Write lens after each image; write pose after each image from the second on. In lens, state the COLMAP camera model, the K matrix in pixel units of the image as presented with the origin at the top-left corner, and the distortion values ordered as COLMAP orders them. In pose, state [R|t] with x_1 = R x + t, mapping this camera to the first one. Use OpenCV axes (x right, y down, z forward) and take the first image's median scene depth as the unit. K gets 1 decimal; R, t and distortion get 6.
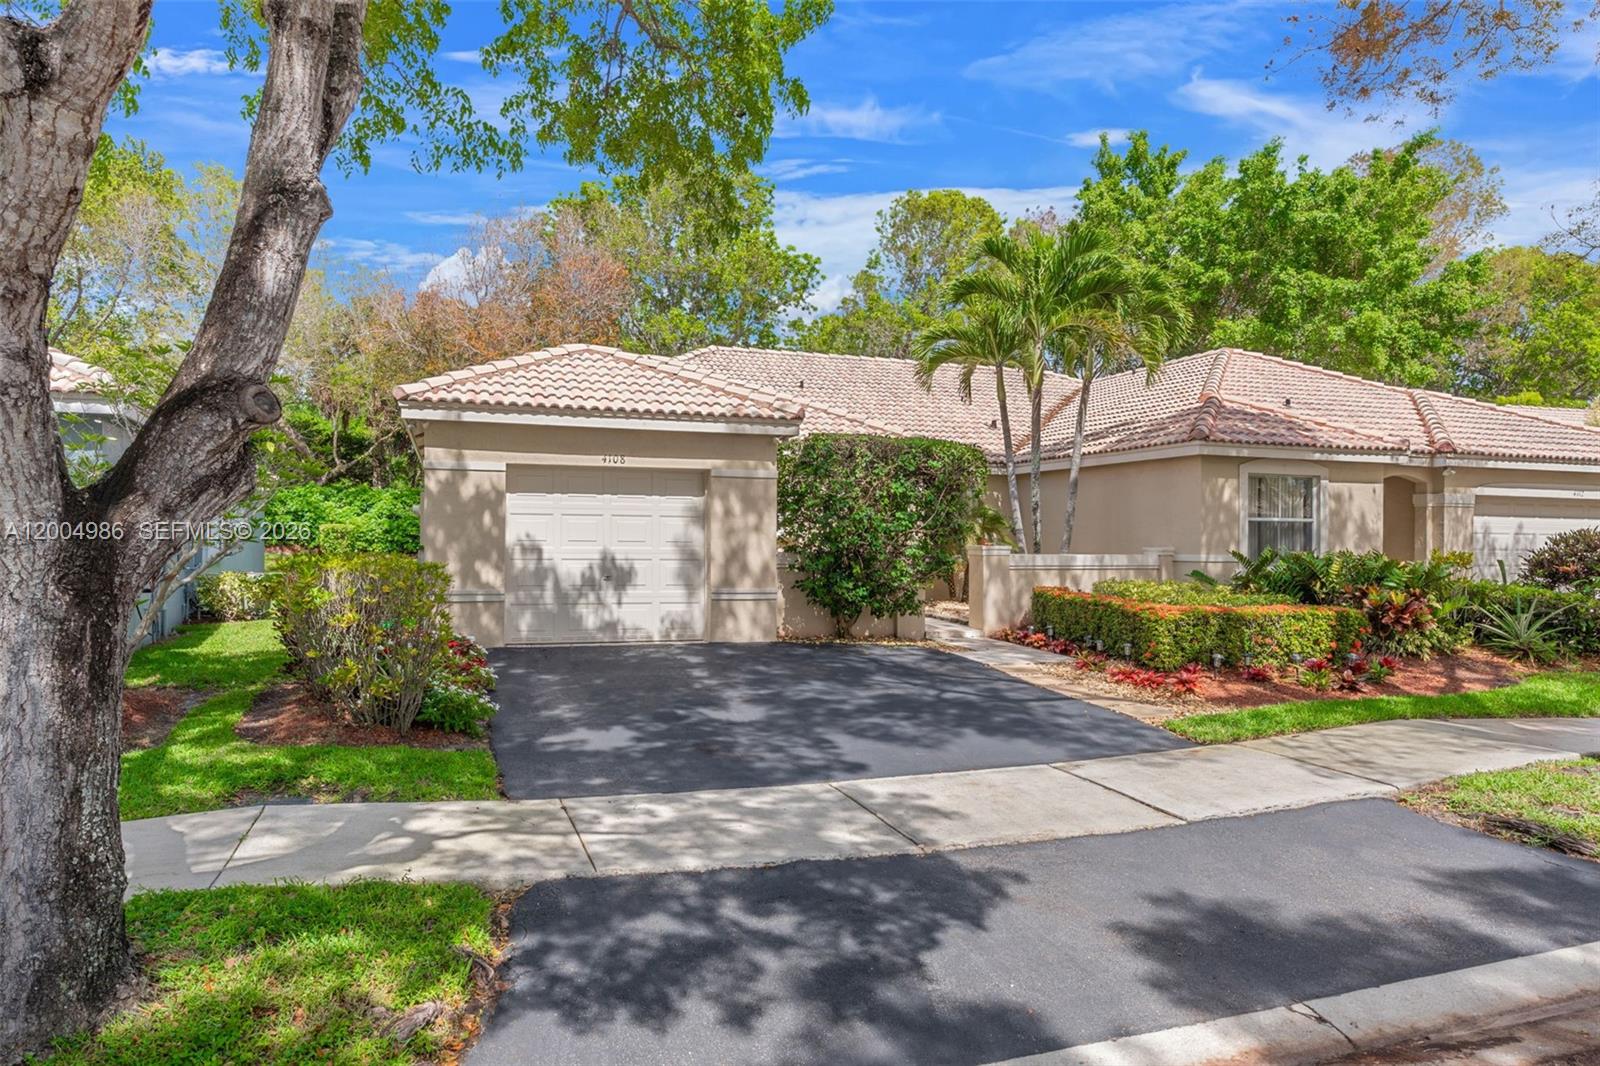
lens RADIAL K [[780.0, 0, 800.0], [0, 780.0, 533.0], [0, 0, 1]] dist [0.004003, 0.000225]
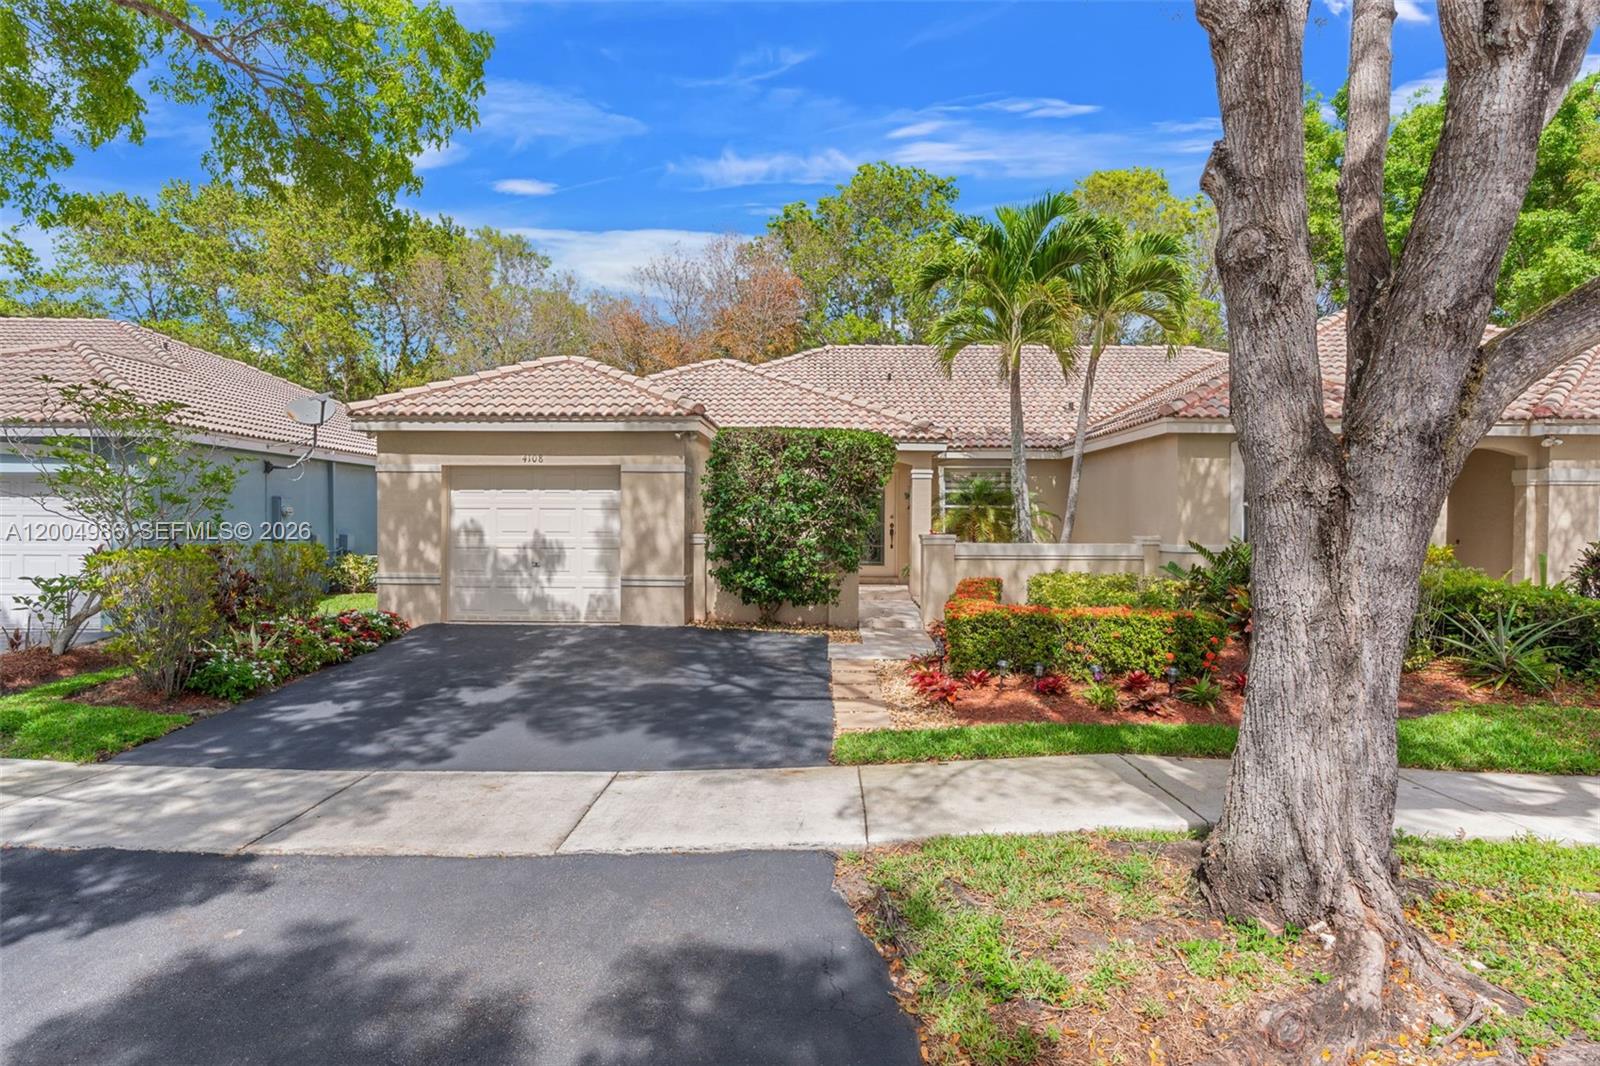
lens RADIAL K [[712.6, 0, 800.0], [0, 712.6, 533.0], [0, 0, 1]] dist [-0.002367, -0.000043]
pose [[0.960412, 0.000344, -0.278585, 0.446500], [0.006044, 0.999738, 0.022070, -0.008590], [0.278519, -0.022880, 0.960158, 0.131303]]
